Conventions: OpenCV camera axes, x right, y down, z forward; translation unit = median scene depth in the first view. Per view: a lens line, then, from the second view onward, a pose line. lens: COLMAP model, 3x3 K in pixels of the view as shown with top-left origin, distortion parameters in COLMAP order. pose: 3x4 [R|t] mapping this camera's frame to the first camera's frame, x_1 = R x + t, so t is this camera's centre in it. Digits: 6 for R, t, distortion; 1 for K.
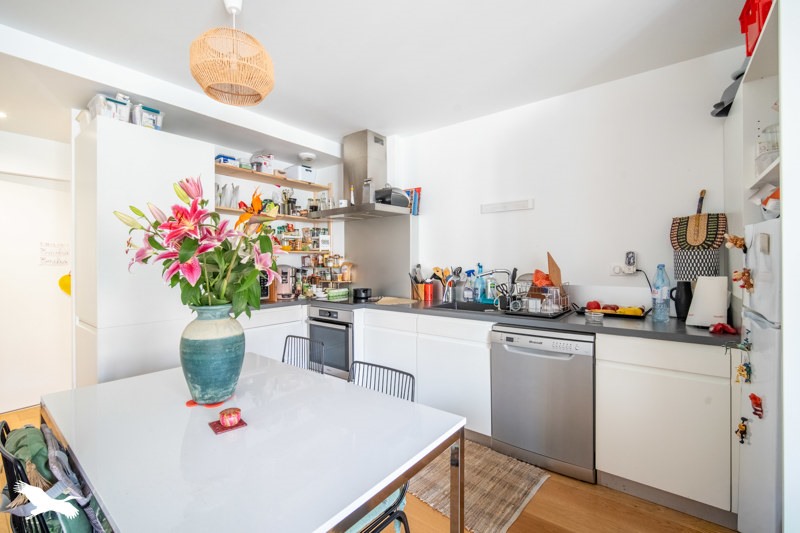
lens RADIAL K [[351.8, 0, 391.8], [0, 351.8, 262.1], [0, 0, 1]] dist [-0.020637, -0.000288]
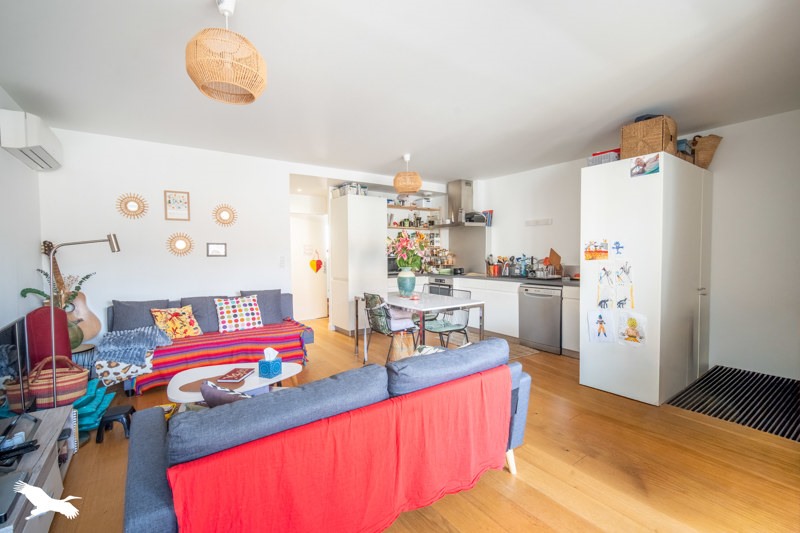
lens RADIAL K [[351.8, 0, 393.7], [0, 351.8, 264.7], [0, 0, 1]] dist [-0.020637, -0.000288]
pose [[0.957205, 0.007596, -0.289311, 0.118896], [0.002340, 0.999420, 0.033981, -0.003354], [0.289401, -0.033203, 0.956632, -0.815013]]
